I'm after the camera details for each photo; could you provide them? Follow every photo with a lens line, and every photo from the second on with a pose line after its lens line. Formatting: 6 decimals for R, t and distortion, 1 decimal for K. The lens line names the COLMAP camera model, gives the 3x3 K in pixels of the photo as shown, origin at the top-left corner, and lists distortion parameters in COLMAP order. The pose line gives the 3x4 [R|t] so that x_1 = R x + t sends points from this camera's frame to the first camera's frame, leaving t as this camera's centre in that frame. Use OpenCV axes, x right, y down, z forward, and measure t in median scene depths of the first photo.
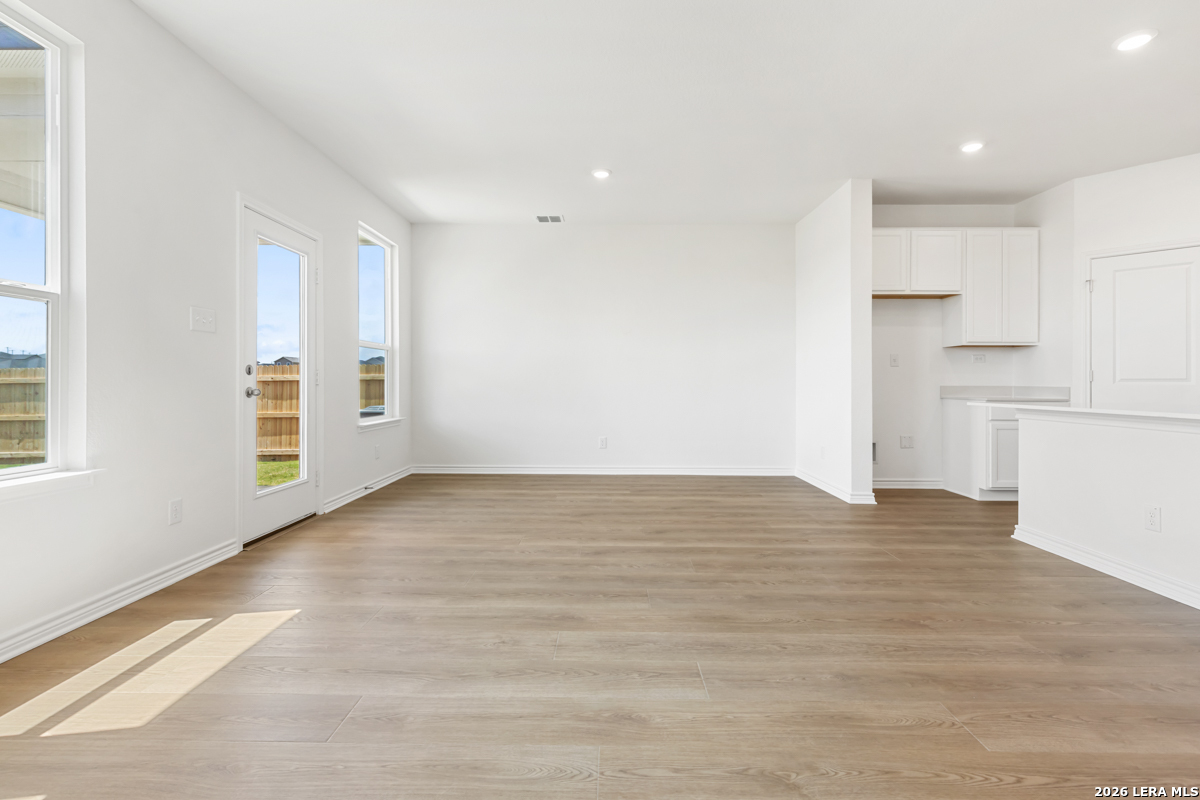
lens RADIAL K [[539.9, 0, 600.2], [0, 539.9, 384.9], [0, 0, 1]] dist [0.002678, -0.001265]
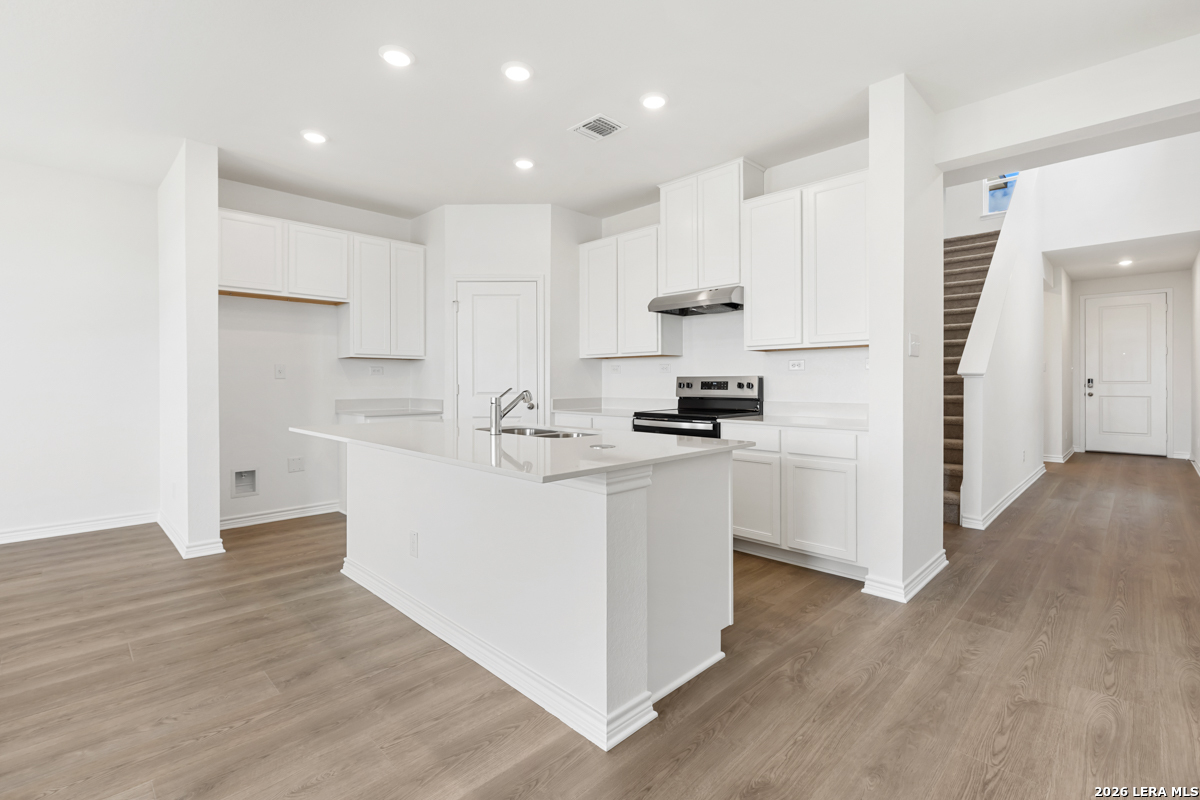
lens RADIAL K [[539.9, 0, 604.9], [0, 539.9, 381.8], [0, 0, 1]] dist [0.002678, -0.001265]
pose [[0.693480, -0.002712, 0.720471, 0.440351], [0.005812, 0.999981, -0.001831, -0.037523], [-0.720453, 0.005457, 0.693482, 0.045700]]
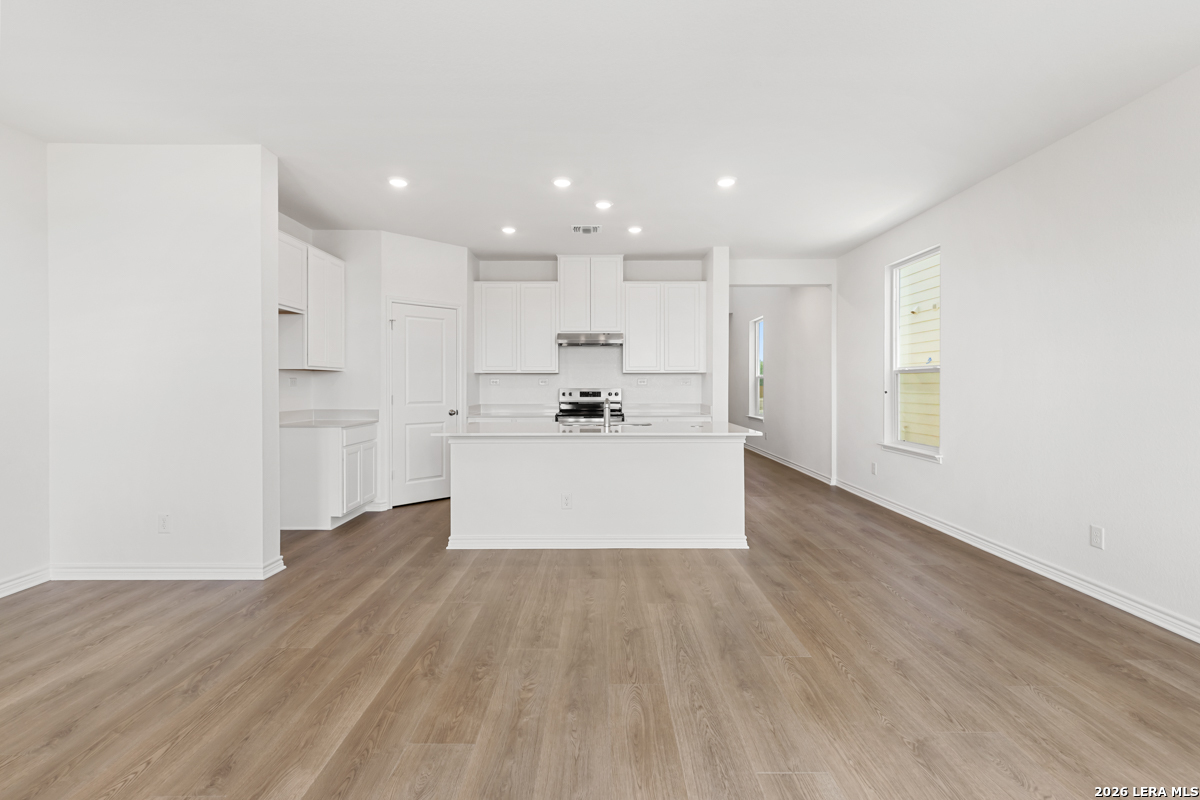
lens RADIAL K [[539.9, 0, 599.6], [0, 539.9, 389.3], [0, 0, 1]] dist [0.002678, -0.001265]
pose [[-0.019982, -0.011391, 0.999735, -0.400875], [0.004463, 0.999924, 0.011482, -0.069261], [-0.999790, 0.004691, -0.019930, 0.748097]]
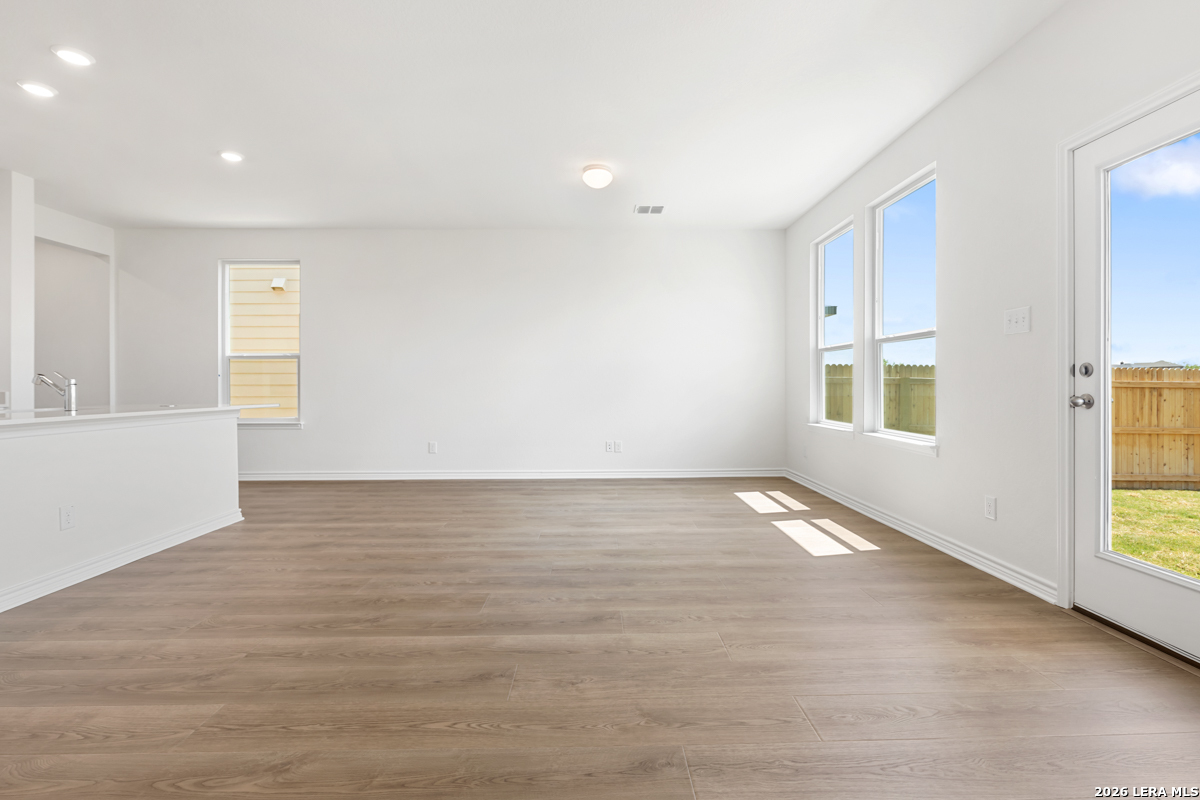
lens RADIAL K [[539.9, 0, 605.3], [0, 539.9, 383.7], [0, 0, 1]] dist [0.002678, -0.001265]
pose [[-0.999148, 0.000959, -0.041269, 0.015205], [0.000996, 0.999999, -0.000857, -0.009086], [0.041268, -0.000898, -0.999148, 1.677964]]
